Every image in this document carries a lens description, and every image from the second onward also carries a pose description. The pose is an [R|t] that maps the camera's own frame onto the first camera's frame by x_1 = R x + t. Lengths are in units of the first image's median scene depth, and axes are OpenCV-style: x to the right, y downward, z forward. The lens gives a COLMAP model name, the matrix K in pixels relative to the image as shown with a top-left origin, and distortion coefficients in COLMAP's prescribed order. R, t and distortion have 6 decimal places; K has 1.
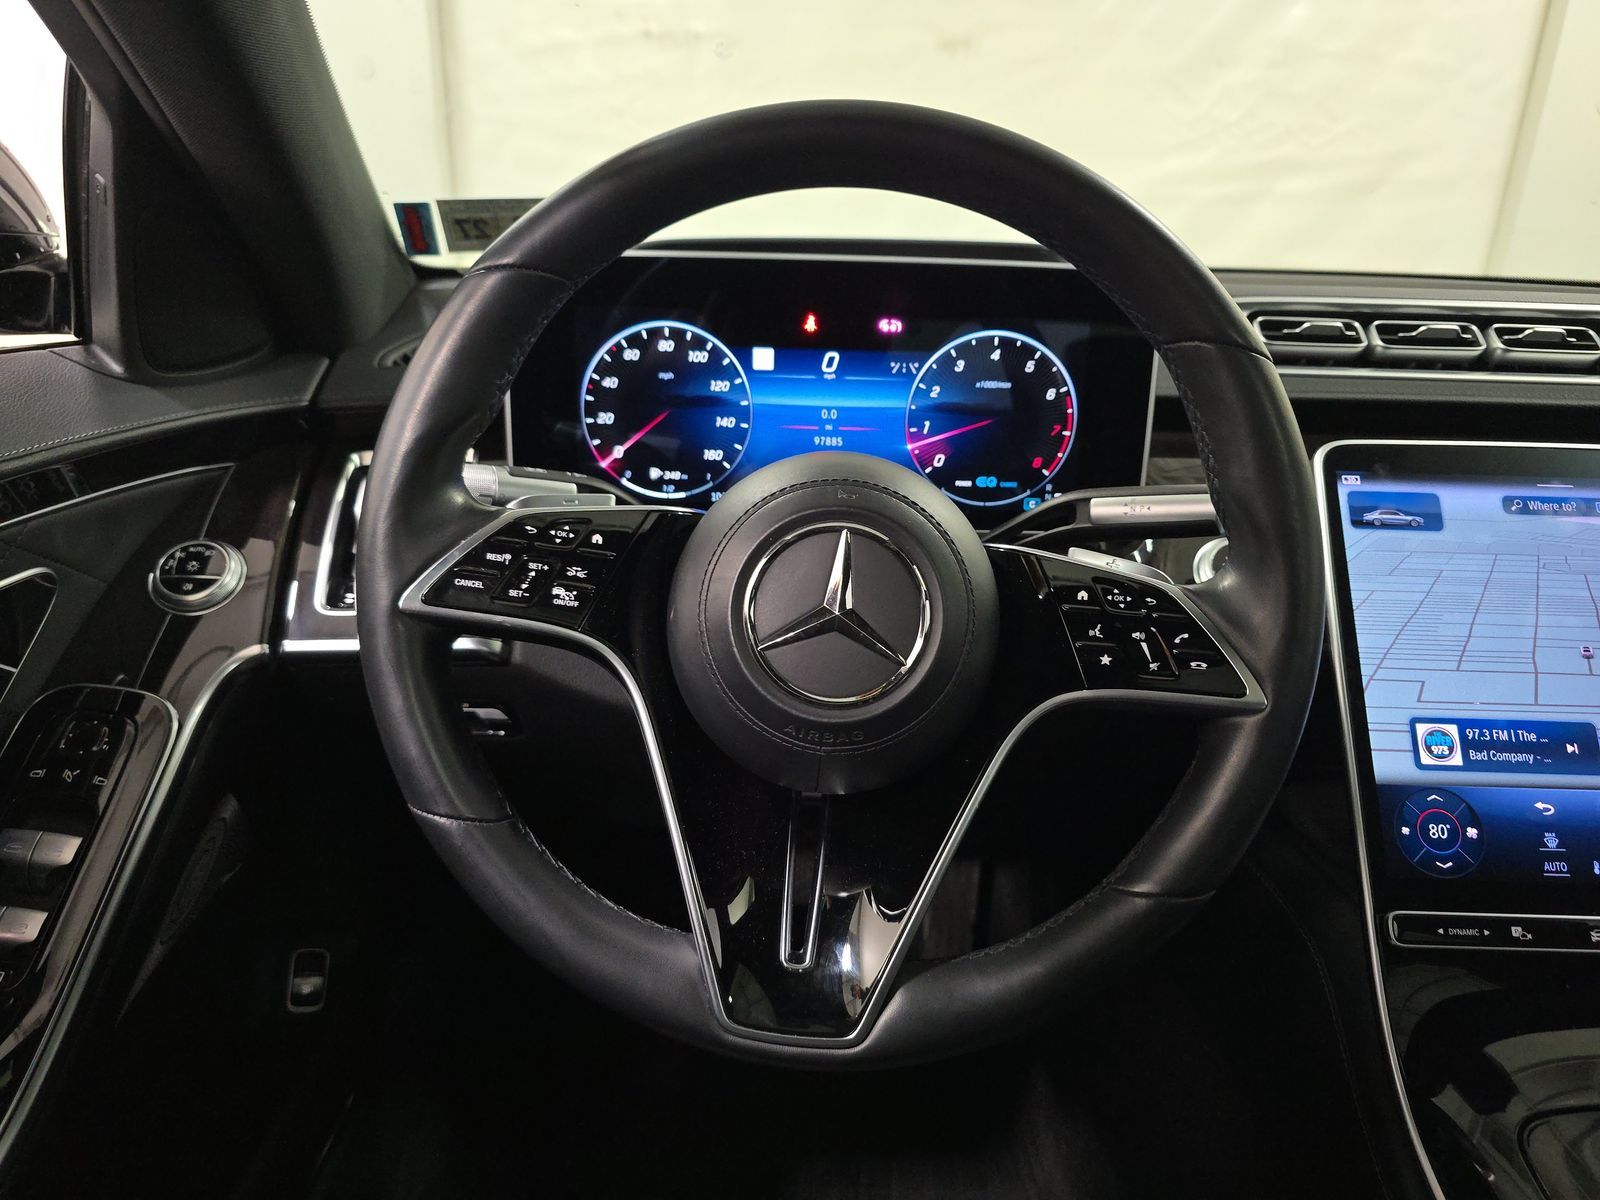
lens RADIAL K [[1153.8, 0, 806.6], [0, 1153.8, 604.5], [0, 0, 1]] dist [0.060740, -0.047592]
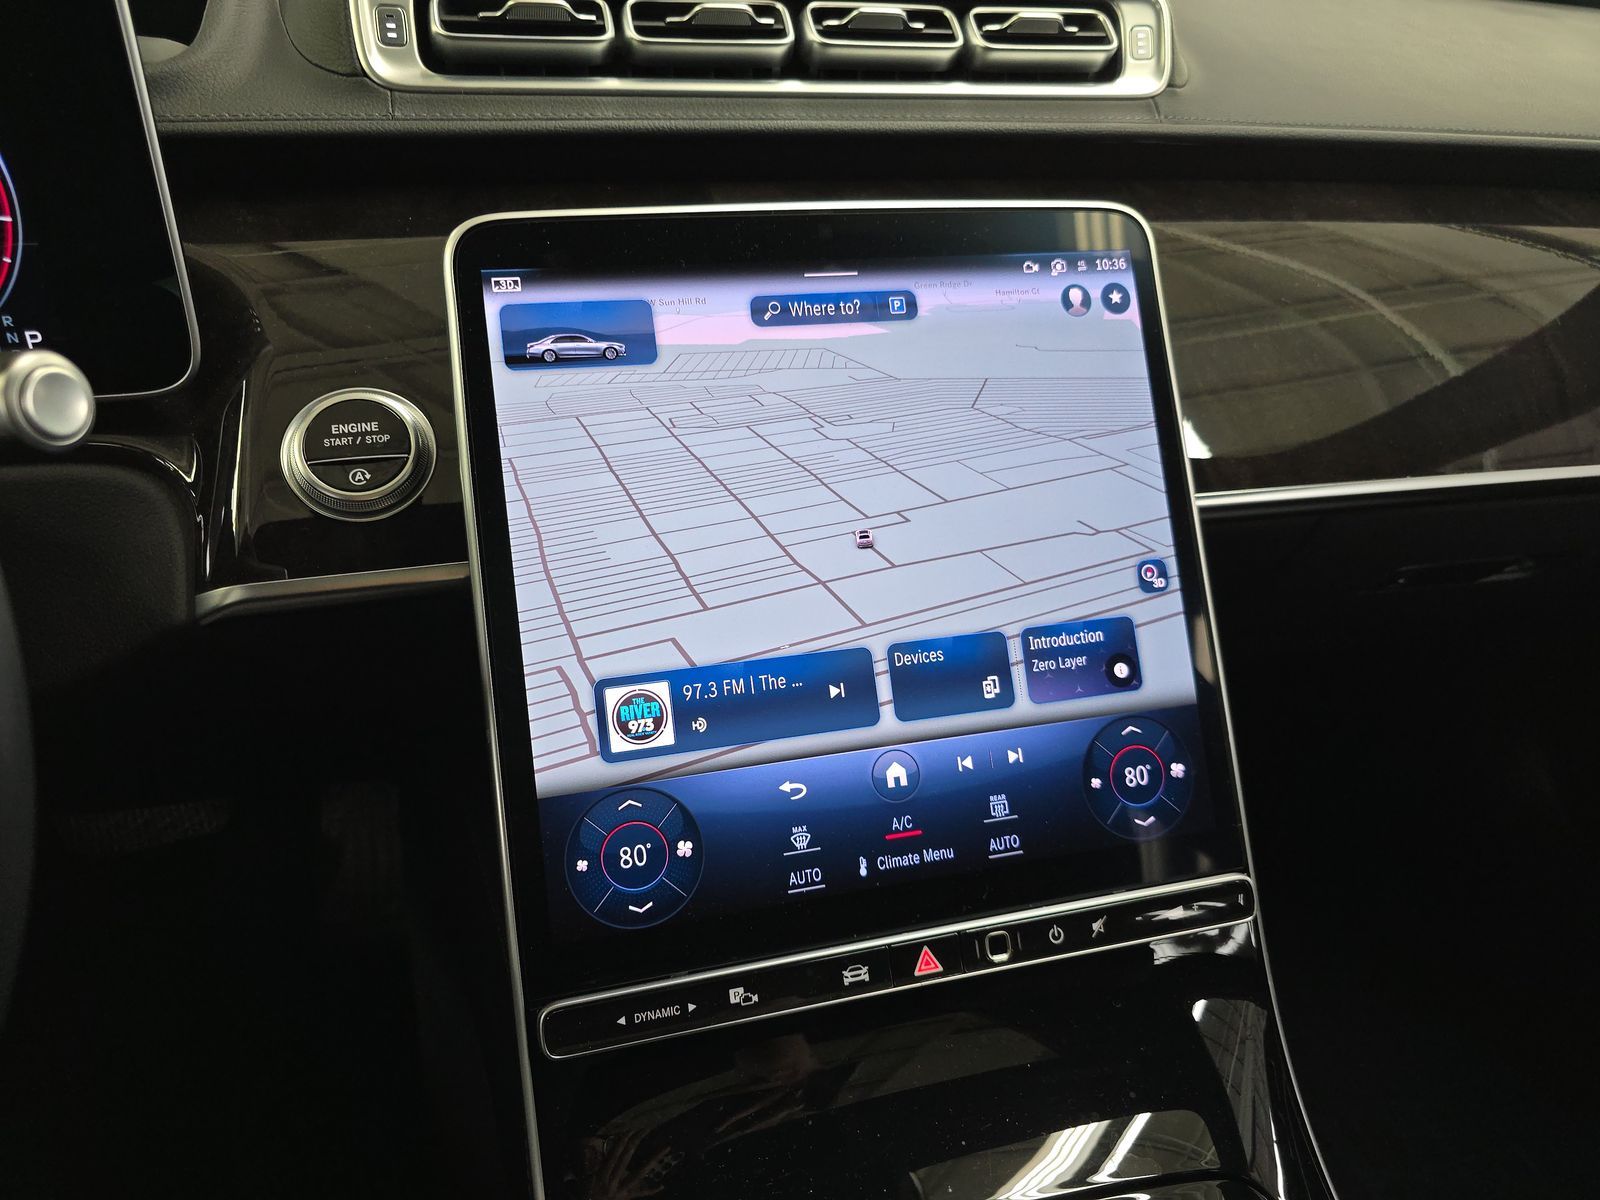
lens RADIAL K [[1153.8, 0, 806.6], [0, 1153.8, 604.5], [0, 0, 1]] dist [0.060740, -0.047592]
pose [[0.964152, -0.130309, 0.231149, 0.463138], [0.075117, 0.969514, 0.233238, -0.076236], [-0.254495, -0.207514, 0.944548, 0.370344]]
